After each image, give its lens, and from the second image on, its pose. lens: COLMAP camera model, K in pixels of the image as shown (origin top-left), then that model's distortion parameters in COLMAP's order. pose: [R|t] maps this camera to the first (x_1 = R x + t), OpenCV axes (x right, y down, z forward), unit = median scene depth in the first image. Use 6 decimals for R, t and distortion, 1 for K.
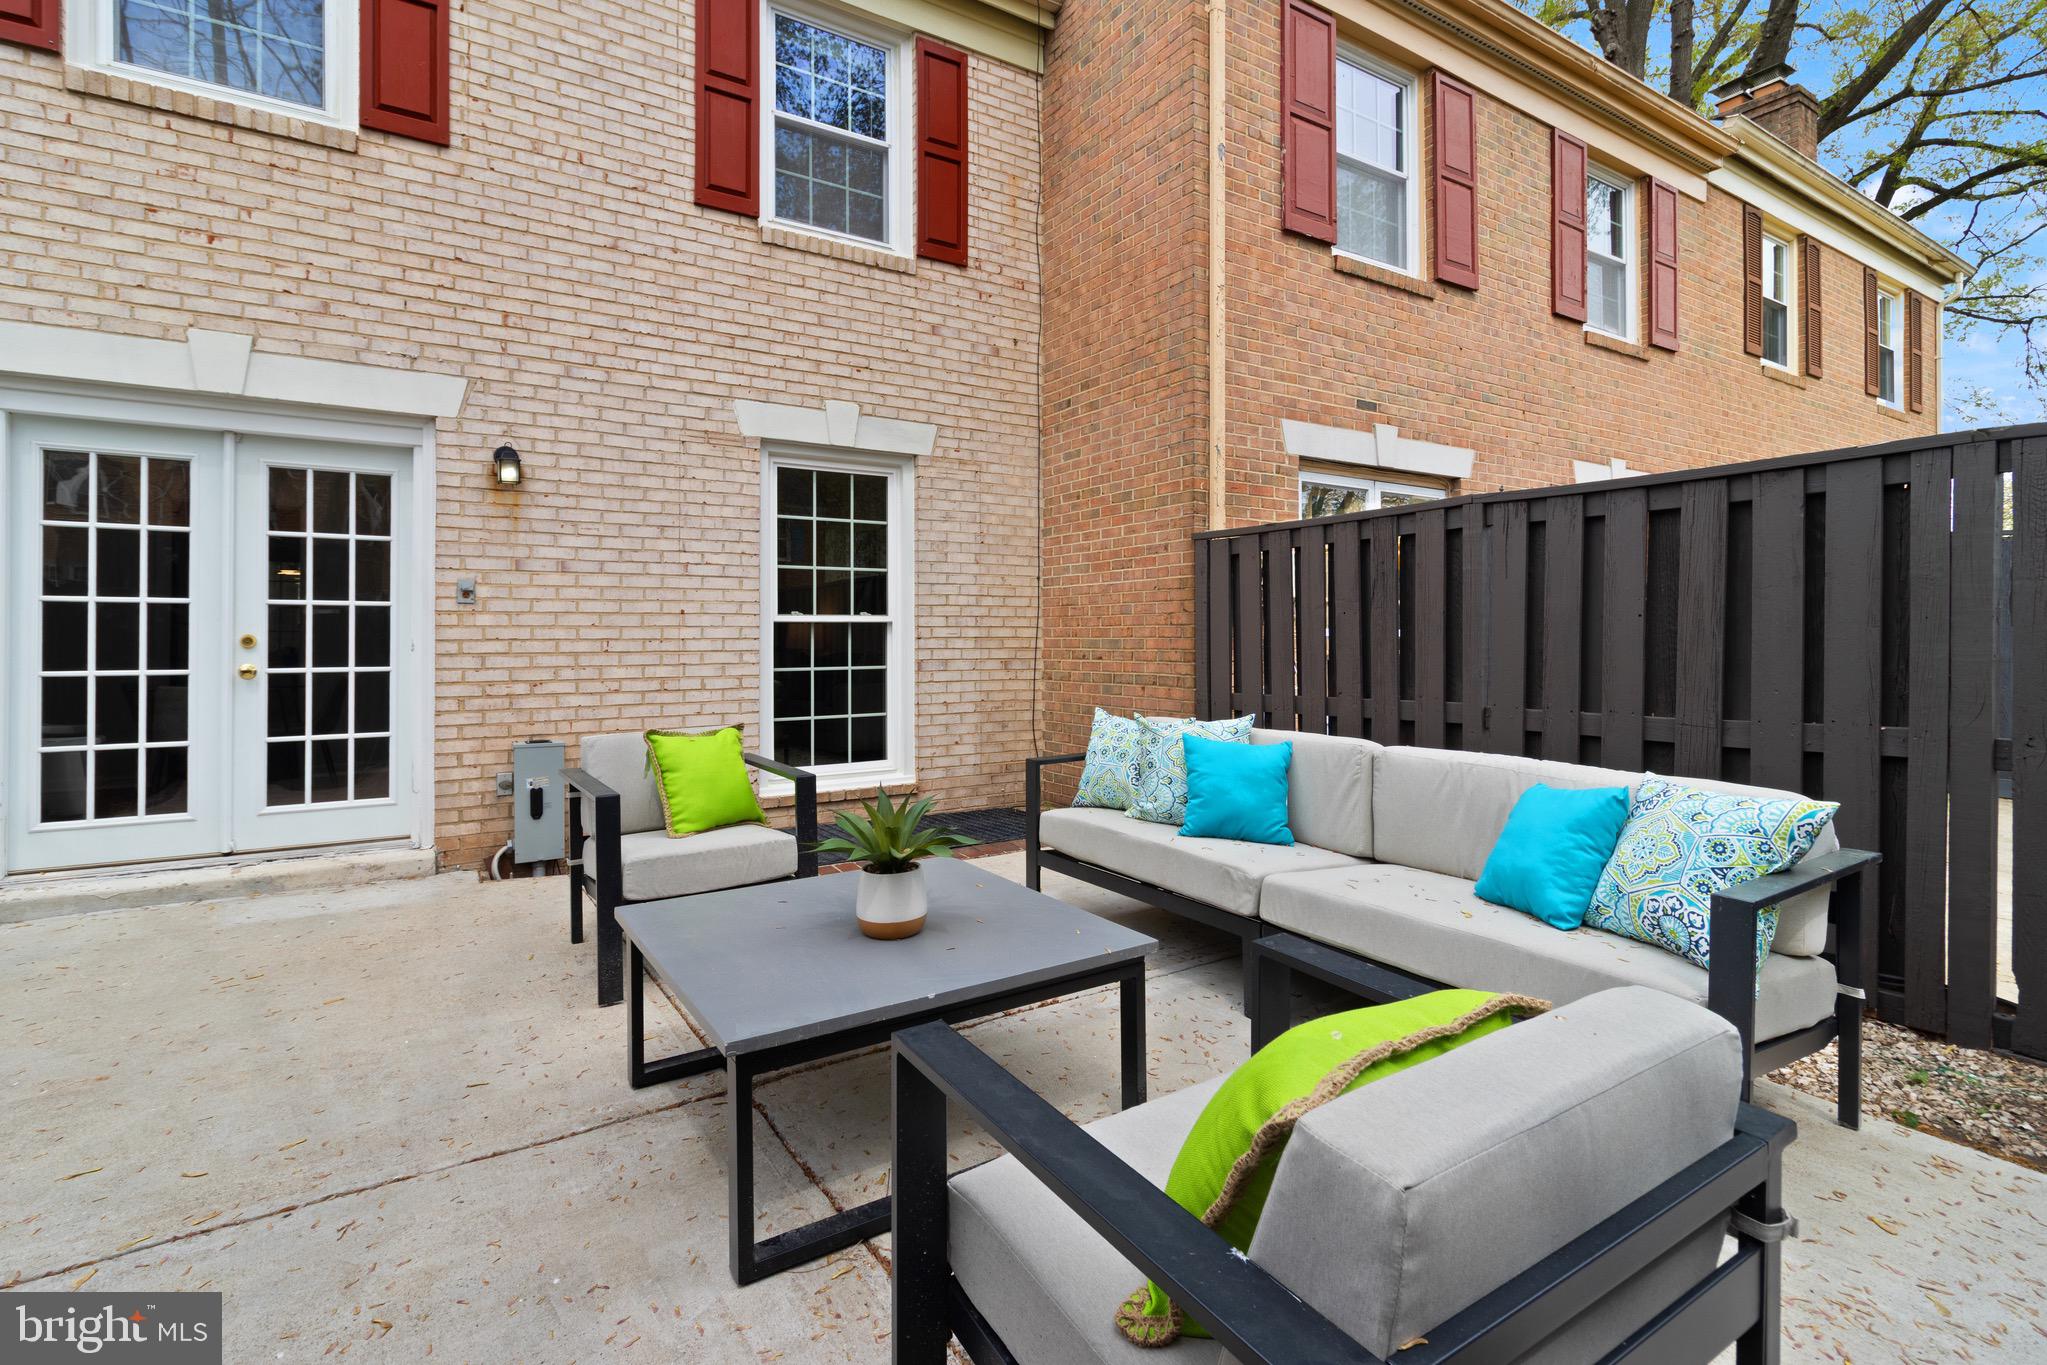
lens RADIAL K [[975.9, 0, 1031.1], [0, 975.9, 639.6], [0, 0, 1]] dist [0.001058, 0.000961]
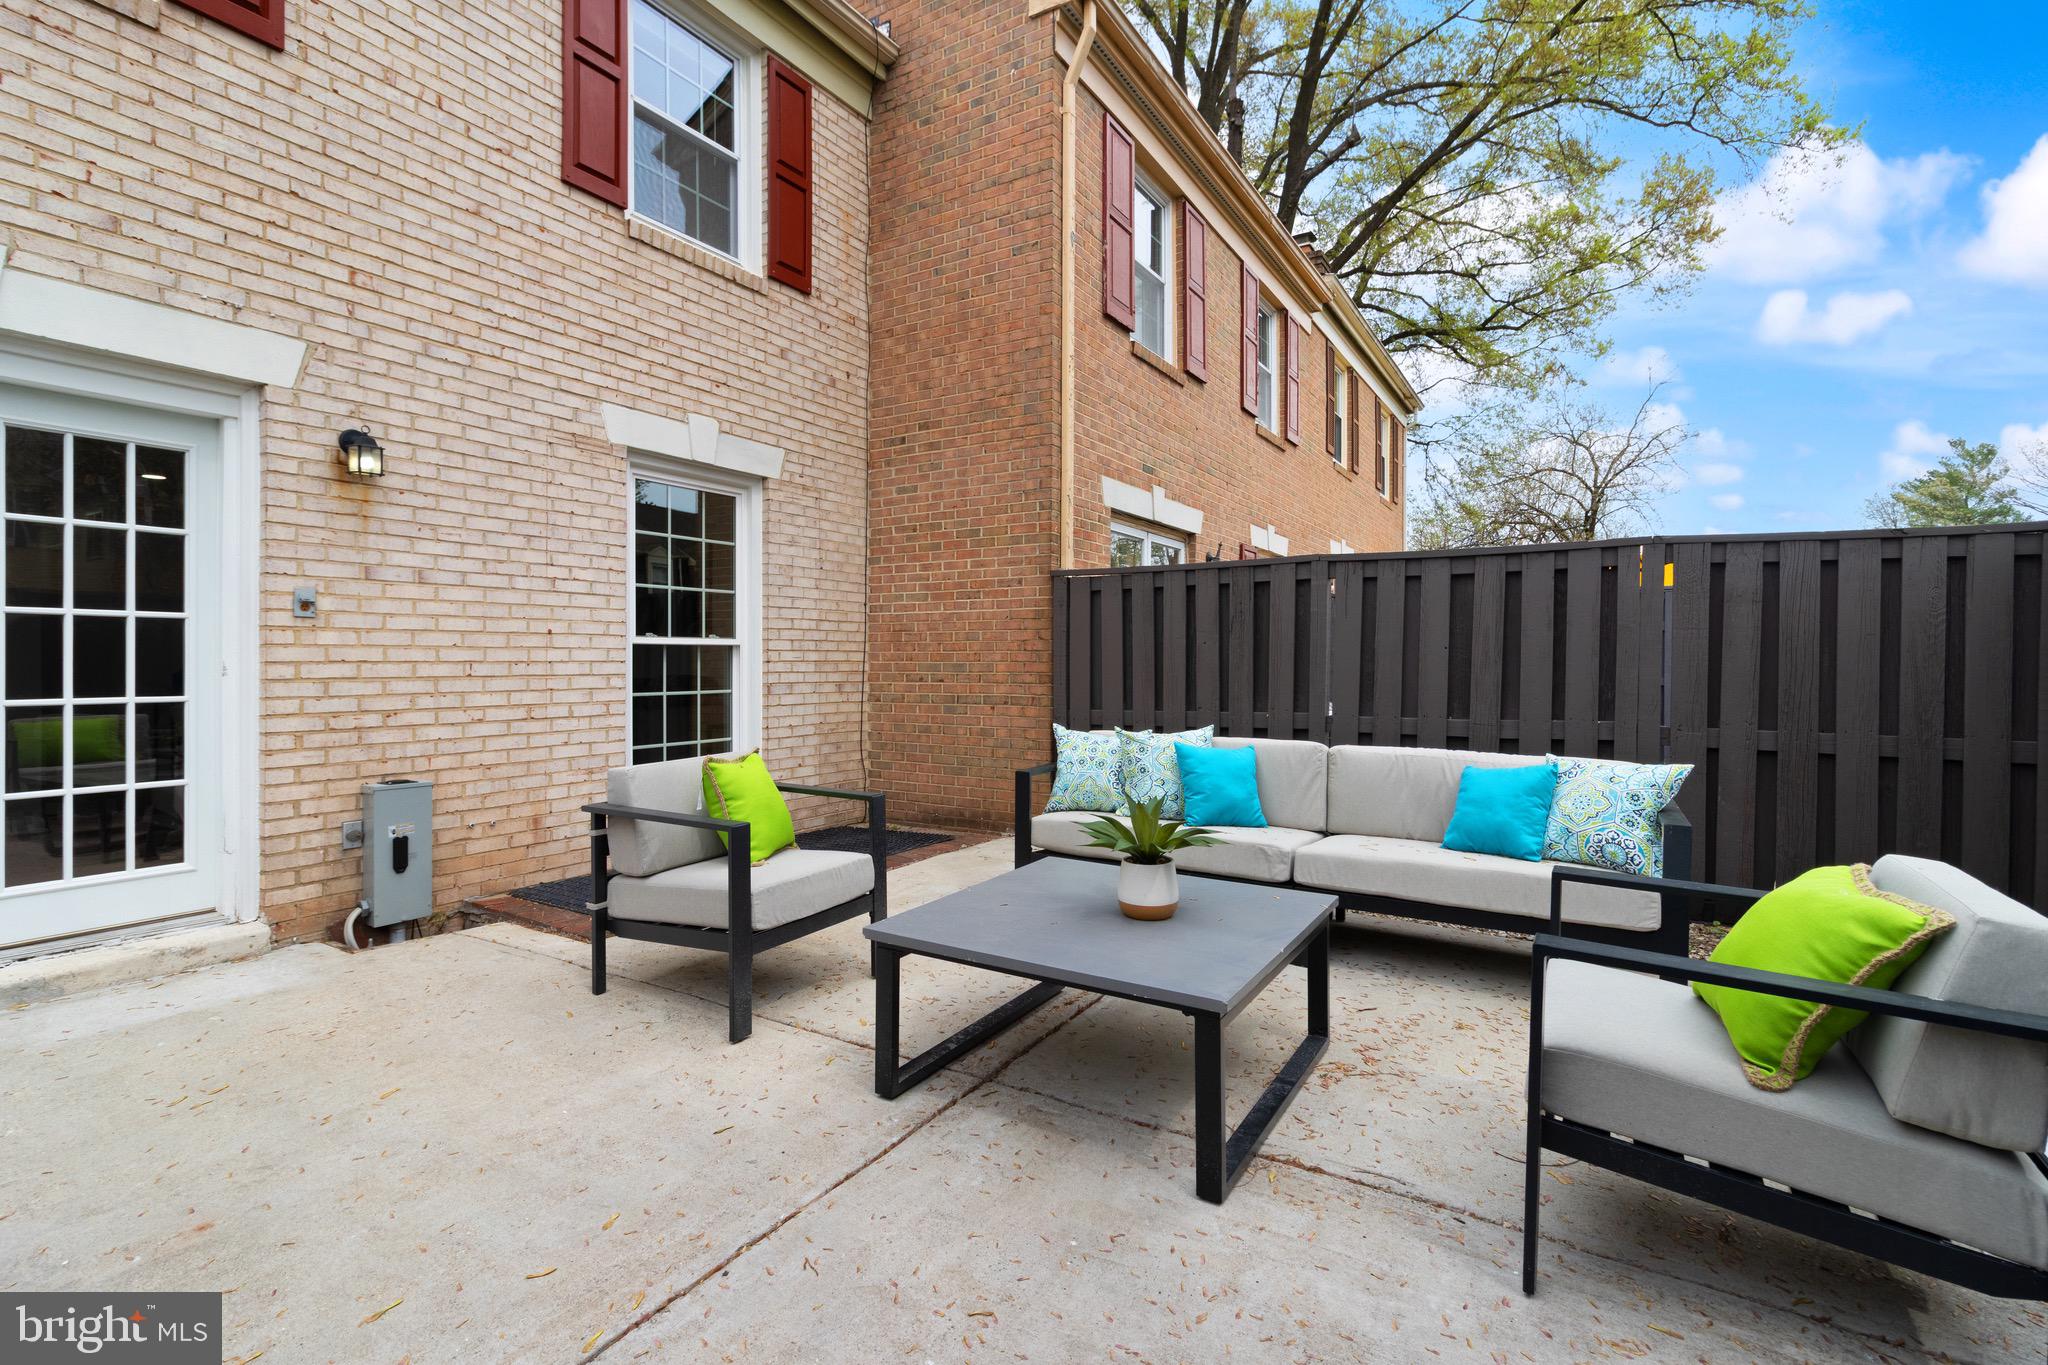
lens RADIAL K [[942.8, 0, 1021.2], [0, 942.8, 671.6], [0, 0, 1]] dist [0.001154, 0.000542]
pose [[0.900753, -0.000740, 0.434331, -0.340524], [-0.003025, 0.999964, 0.007977, 0.000196], [-0.434321, -0.008499, 0.900718, 0.023525]]
